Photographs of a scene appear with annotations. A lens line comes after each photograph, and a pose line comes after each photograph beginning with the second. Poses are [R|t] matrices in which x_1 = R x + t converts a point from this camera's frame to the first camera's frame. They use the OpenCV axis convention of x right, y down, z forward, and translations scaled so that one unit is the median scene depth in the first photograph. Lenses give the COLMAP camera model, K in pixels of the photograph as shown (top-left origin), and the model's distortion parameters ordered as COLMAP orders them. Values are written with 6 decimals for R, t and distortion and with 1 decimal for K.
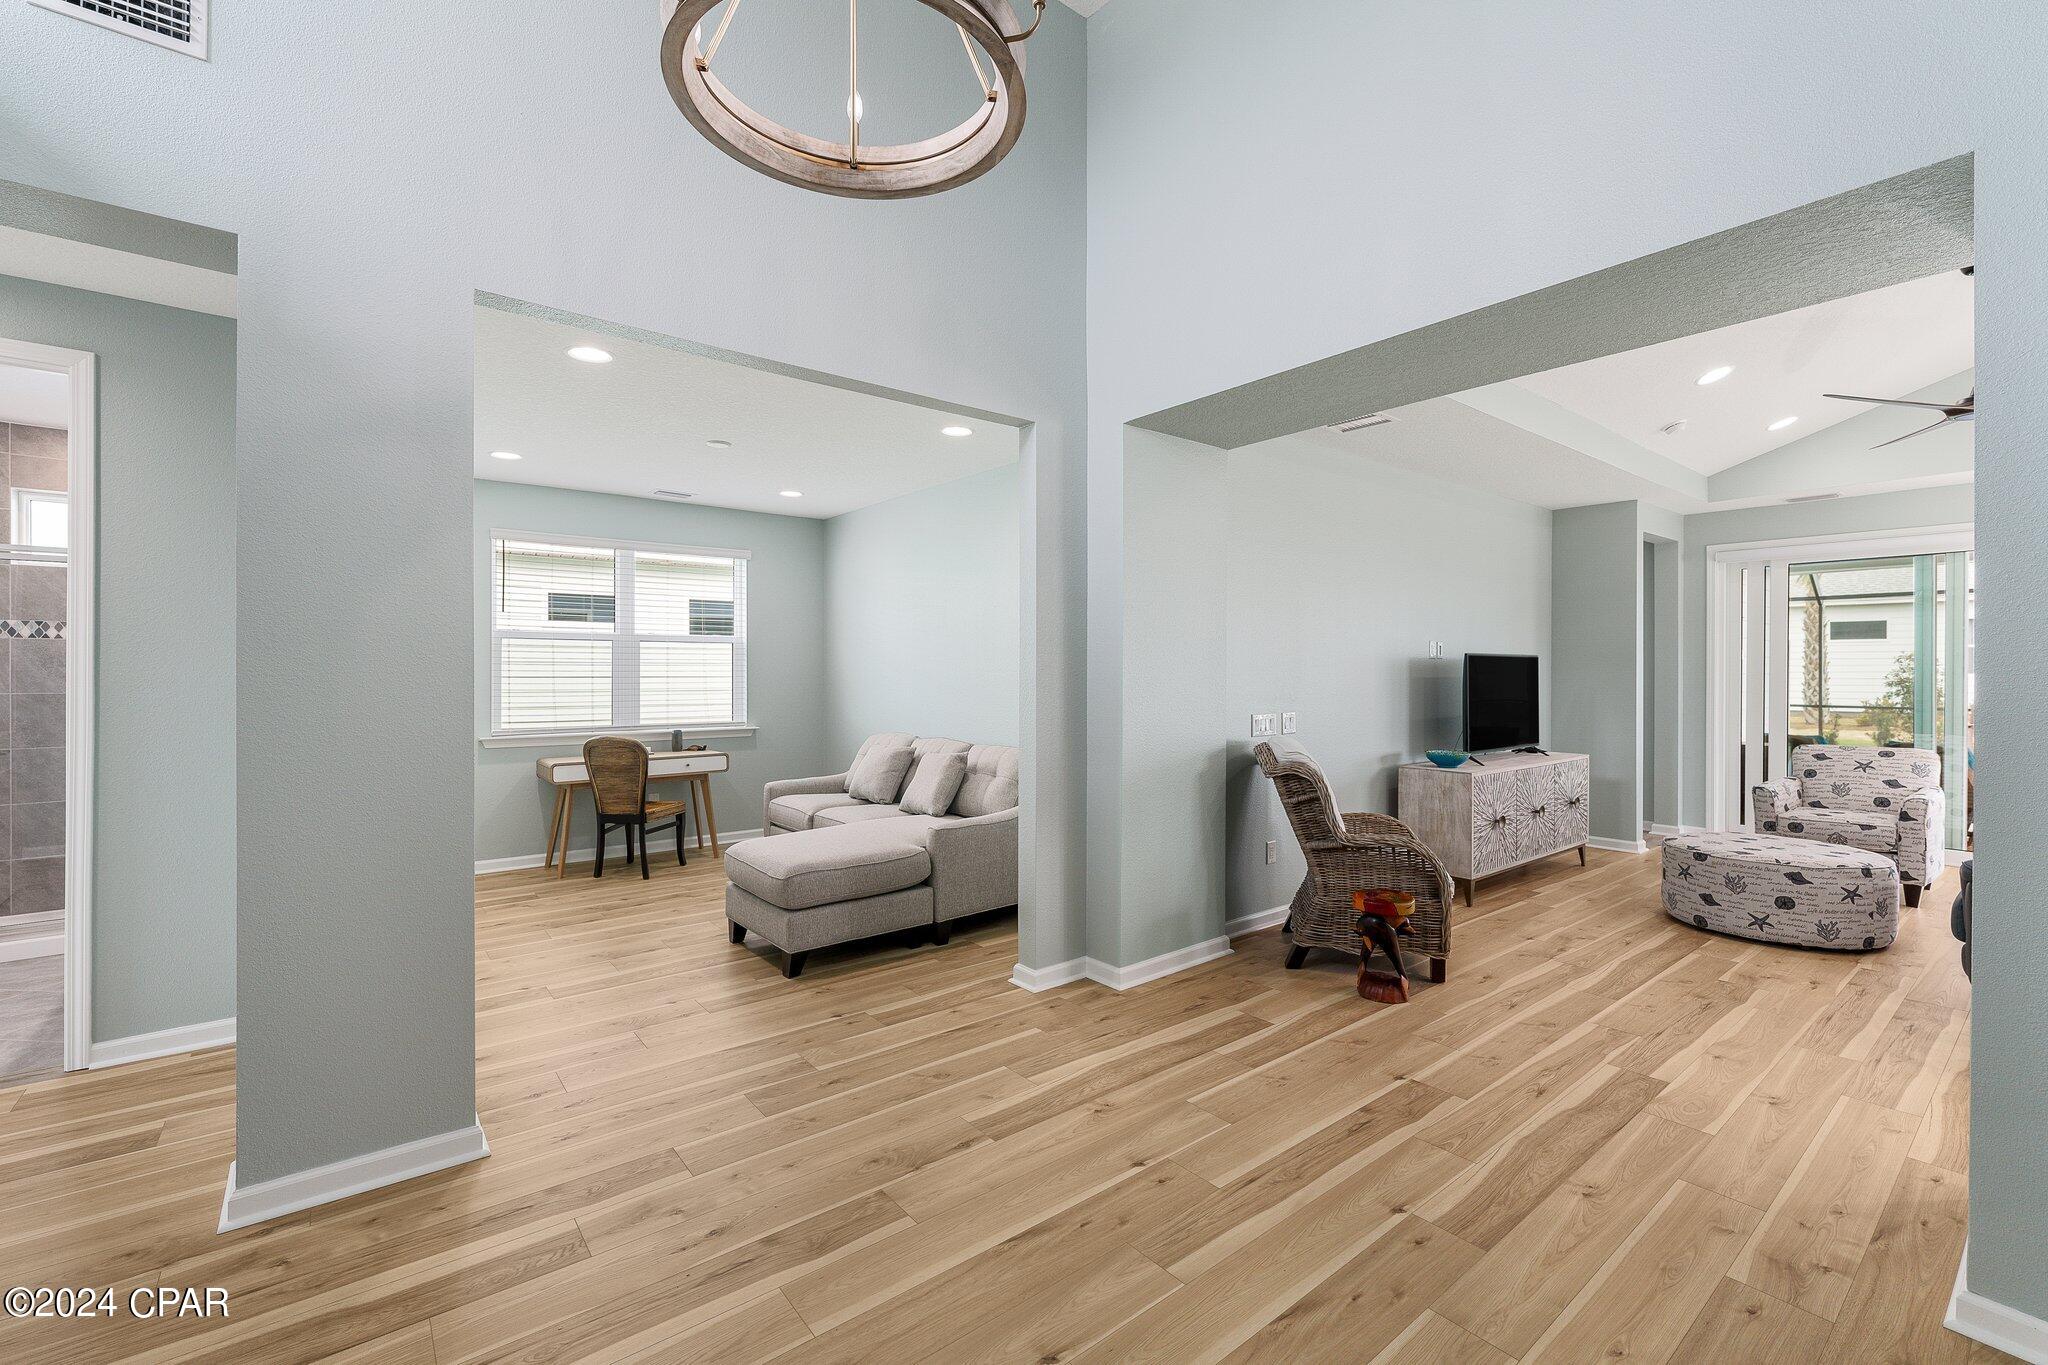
lens RADIAL K [[871.2, 0, 1031.0], [0, 871.2, 672.7], [0, 0, 1]] dist [0.000749, -0.000430]
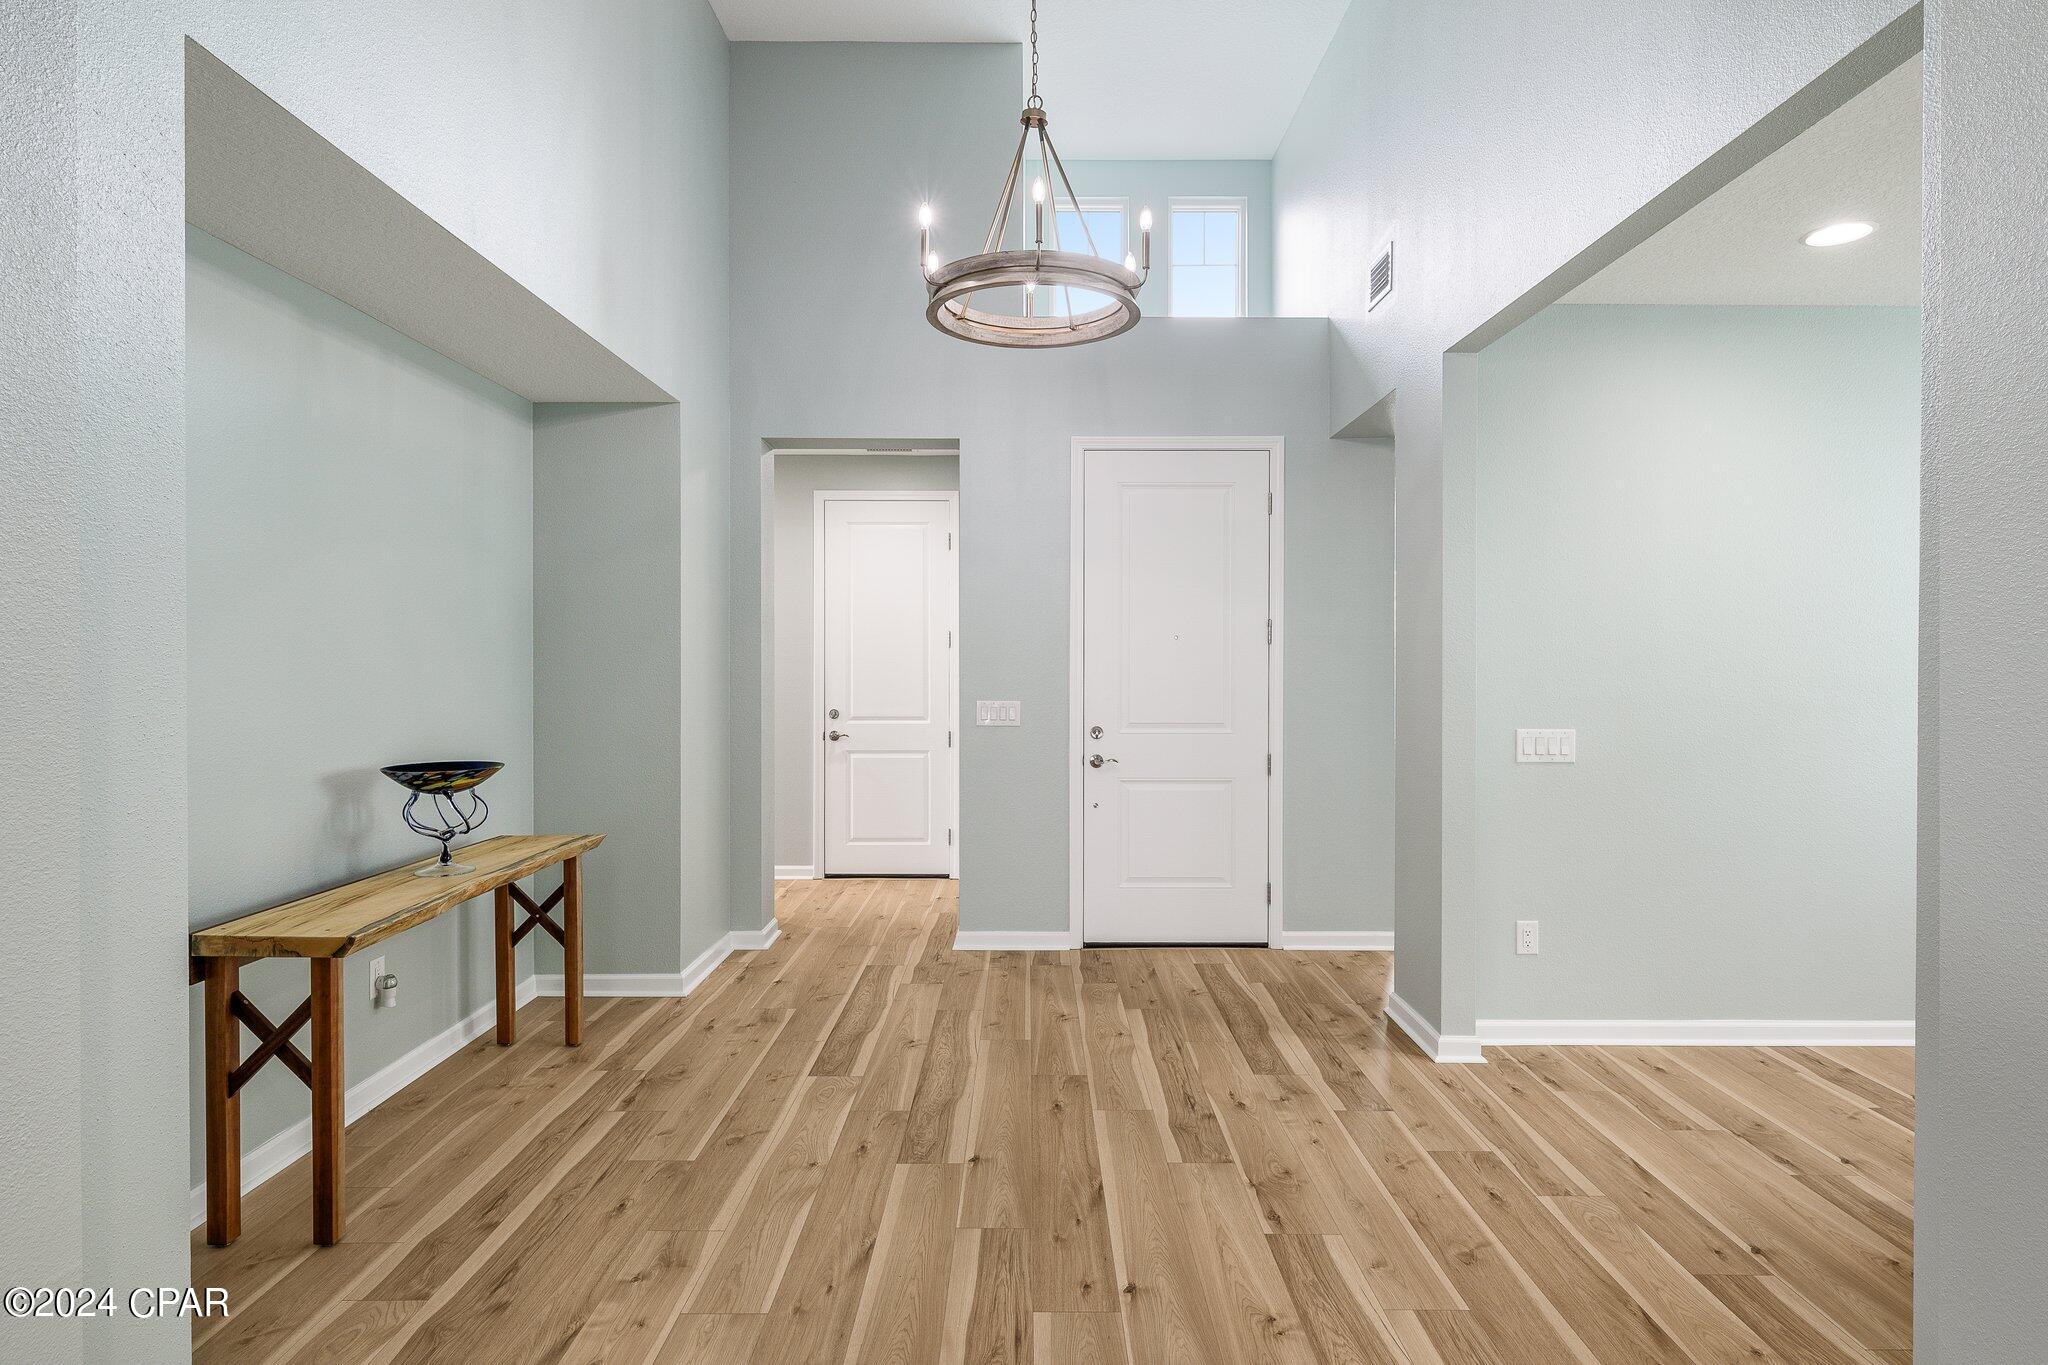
lens RADIAL K [[1059.7, 0, 1033.9], [0, 1059.7, 670.1], [0, 0, 1]] dist [-0.005274, 0.000510]
pose [[-0.623970, -0.003103, -0.781442, 0.436345], [-0.003121, 0.999994, -0.001479, 0.001346], [0.781442, 0.001516, -0.623976, 0.717784]]
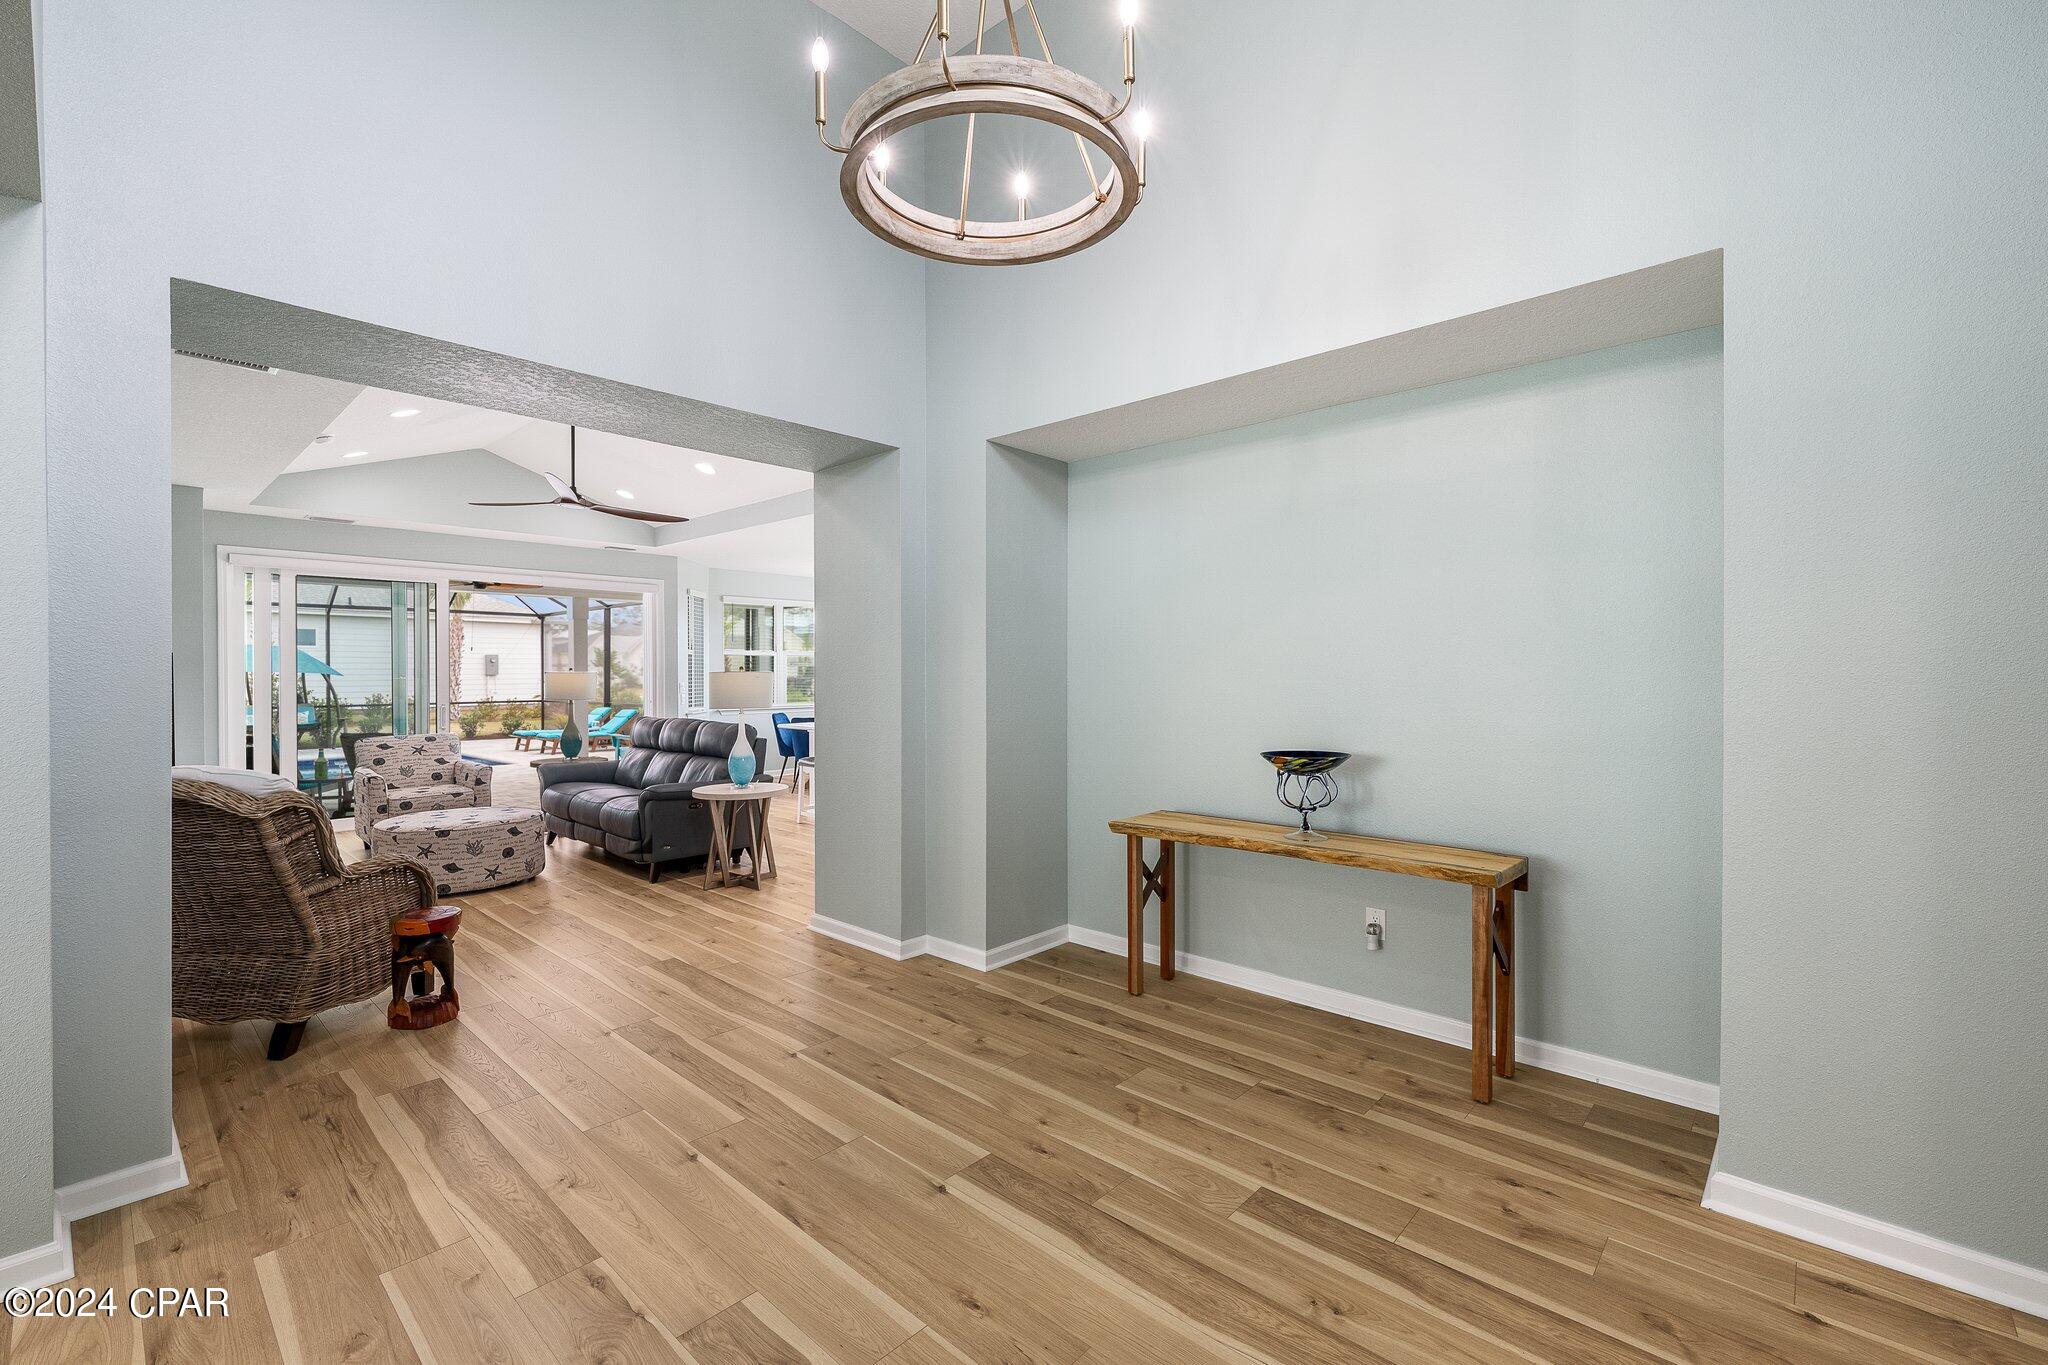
lens RADIAL K [[871.2, 0, 1024.6], [0, 871.2, 677.2], [0, 0, 1]] dist [0.000749, -0.000430]
pose [[-0.151651, -0.005415, 0.988419, -0.442867], [0.003270, 0.999977, 0.005980, -0.002256], [-0.988429, 0.004139, -0.151629, 0.360549]]
